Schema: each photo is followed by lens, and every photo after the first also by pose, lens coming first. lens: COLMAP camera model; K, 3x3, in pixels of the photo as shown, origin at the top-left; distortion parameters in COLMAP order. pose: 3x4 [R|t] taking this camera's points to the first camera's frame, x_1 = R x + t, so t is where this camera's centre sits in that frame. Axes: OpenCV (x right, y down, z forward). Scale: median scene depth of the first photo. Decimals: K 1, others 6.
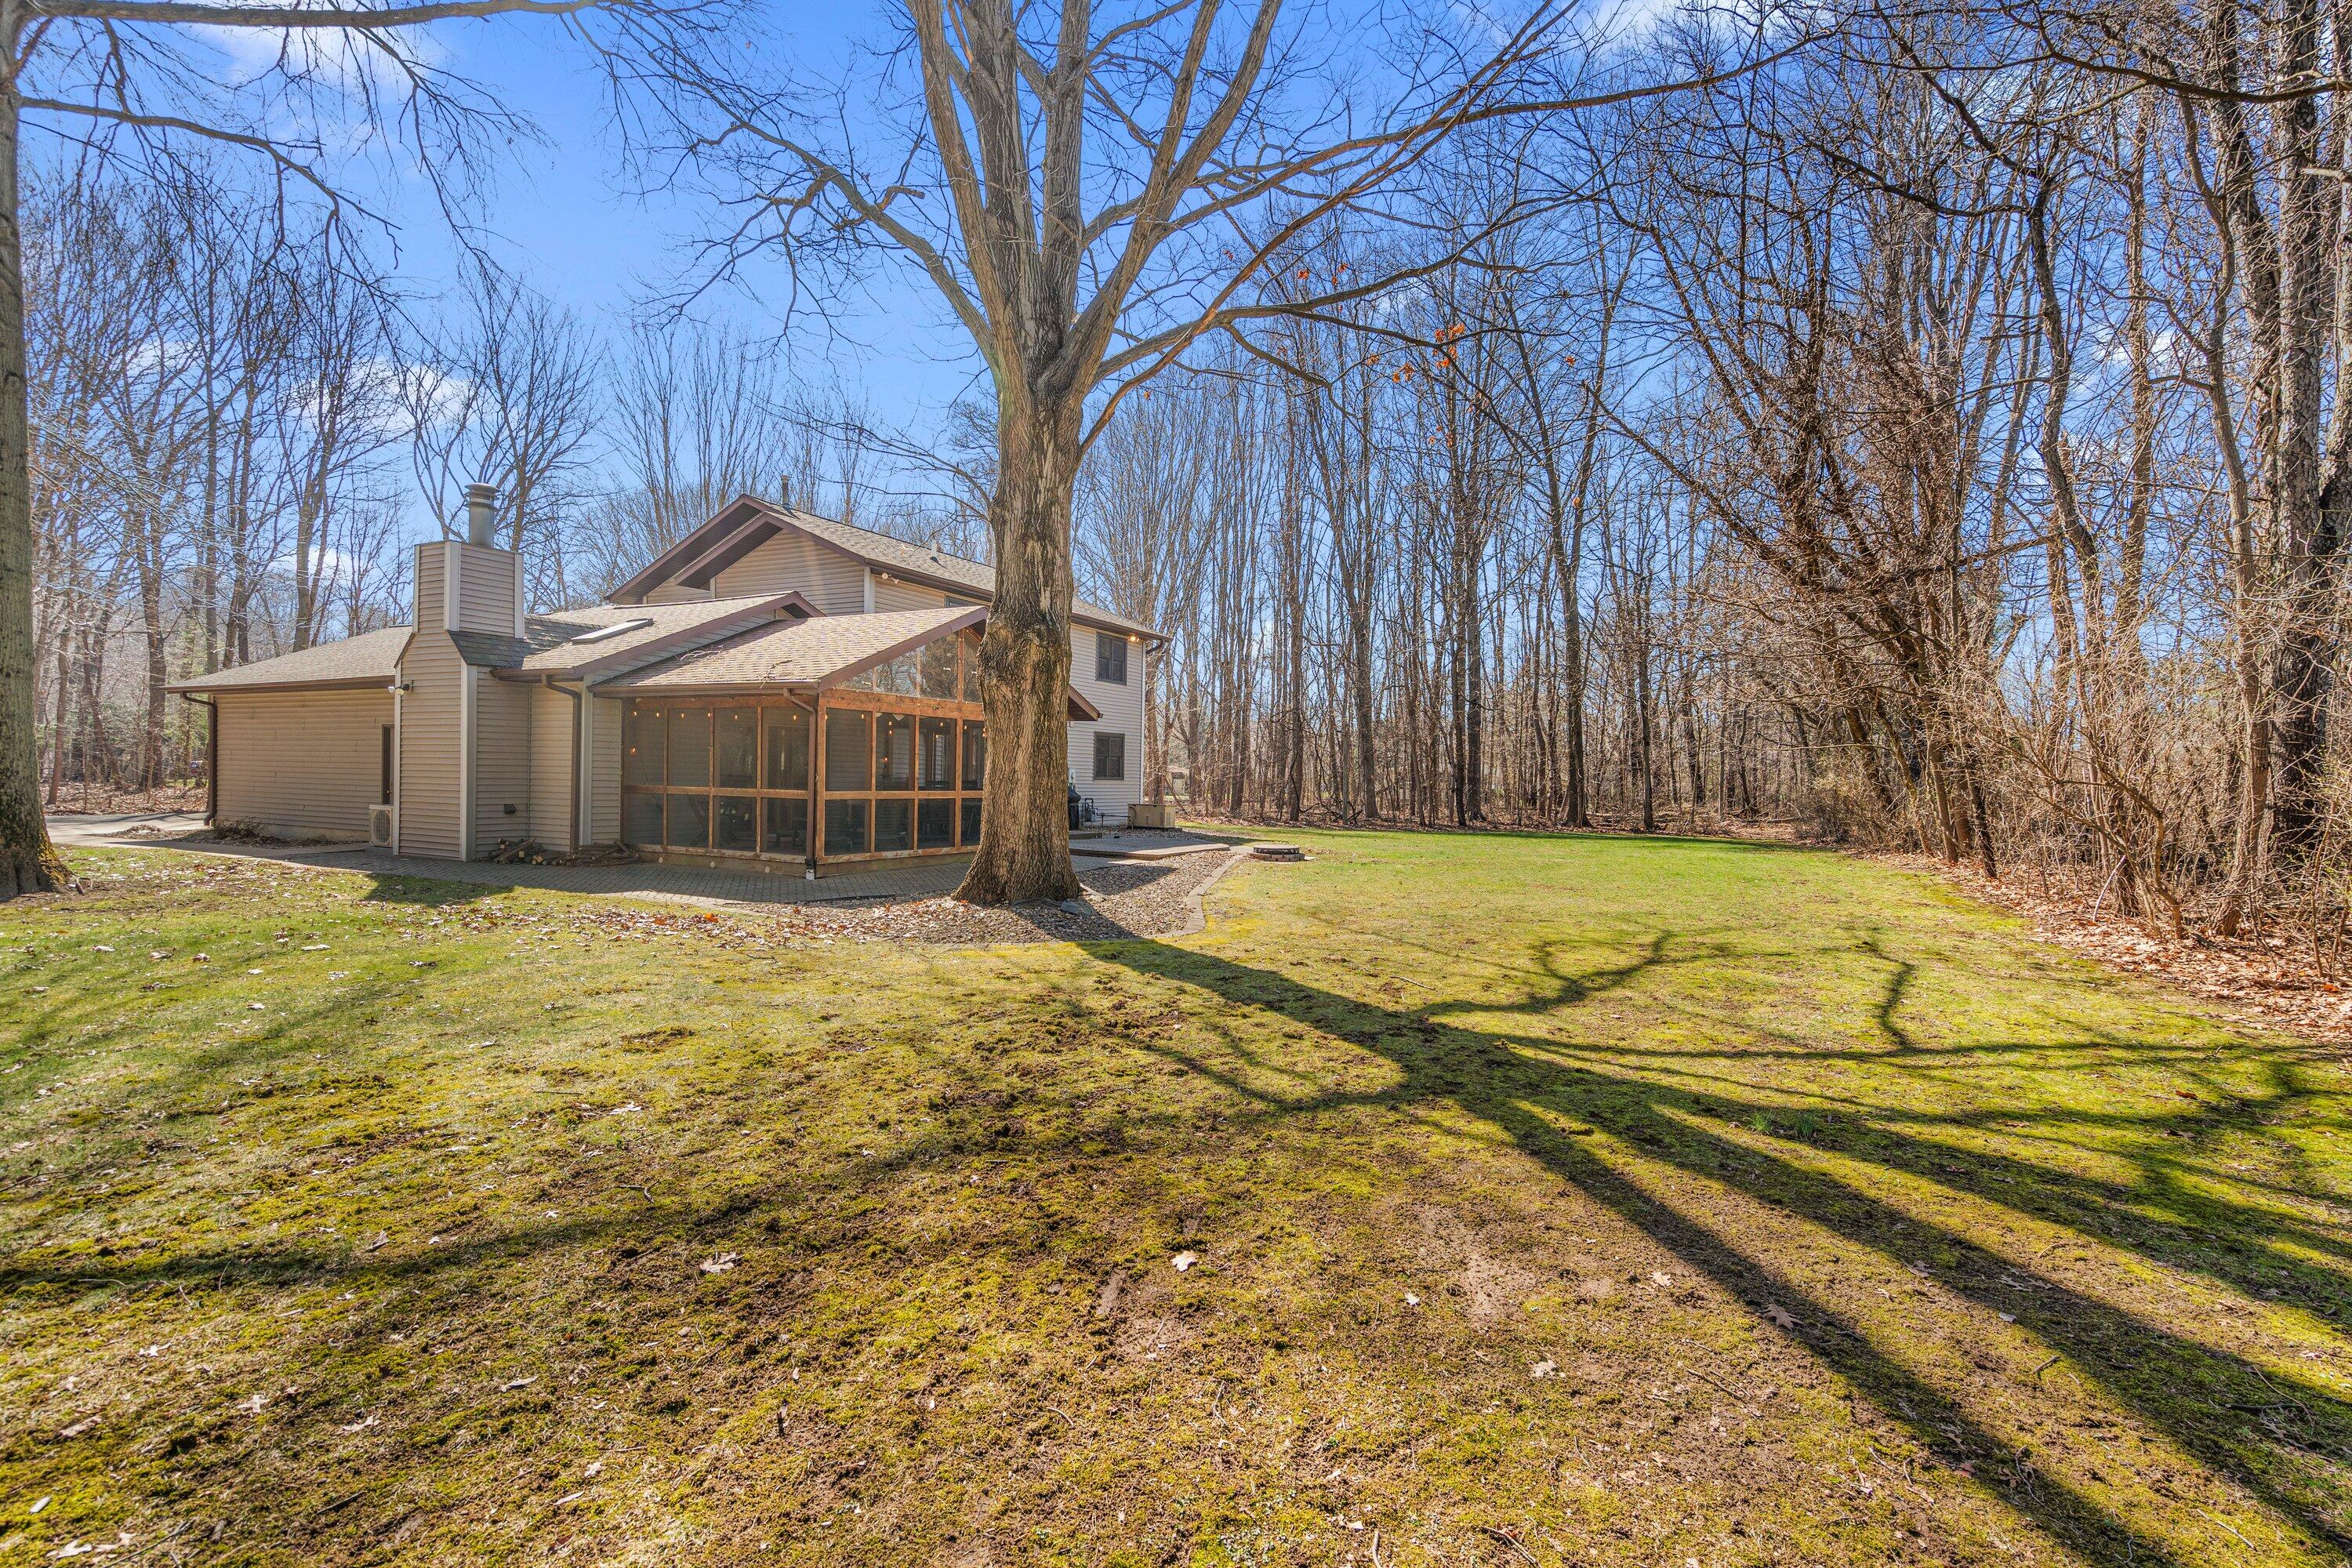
lens RADIAL K [[1084.9, 0, 1171.1], [0, 1084.9, 789.2], [0, 0, 1]] dist [-0.002725, 0.001382]
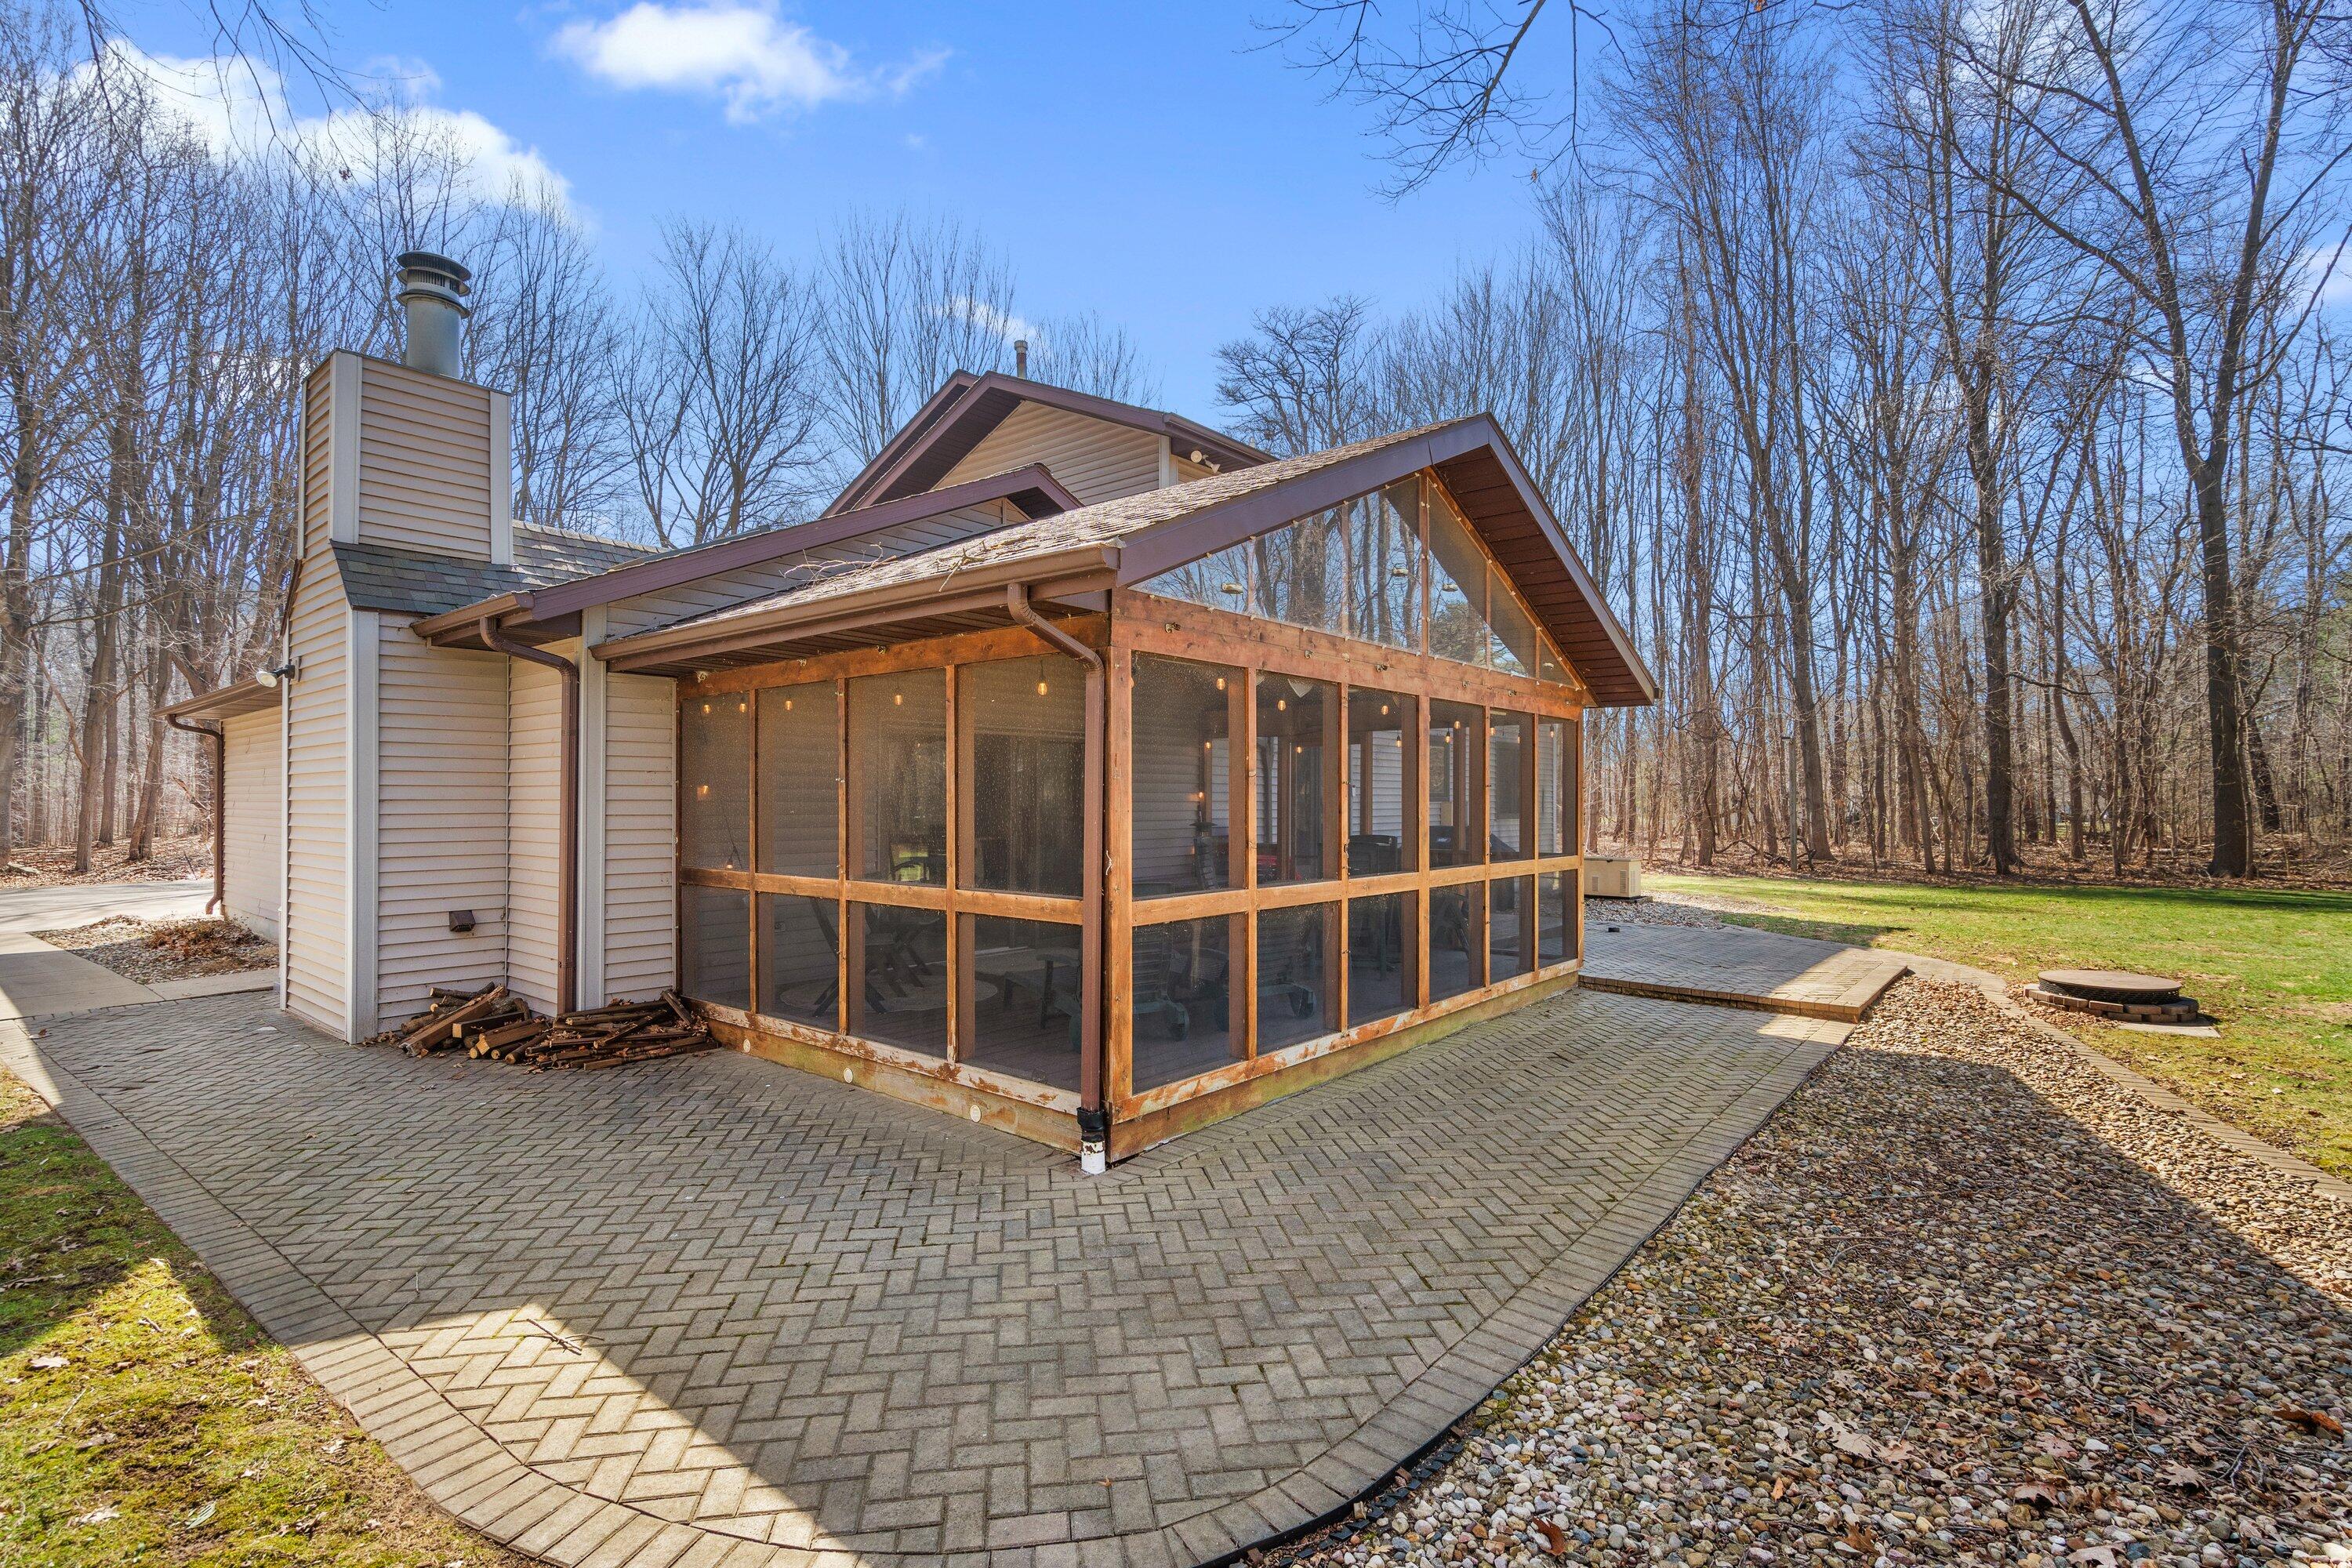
lens RADIAL K [[1084.9, 0, 1177.3], [0, 1084.9, 780.6], [0, 0, 1]] dist [-0.002725, 0.001382]
pose [[0.978247, -0.023271, -0.206135, -0.216052], [0.017495, 0.999403, -0.029799, -0.023371], [0.206705, 0.025544, 0.978070, 0.618851]]
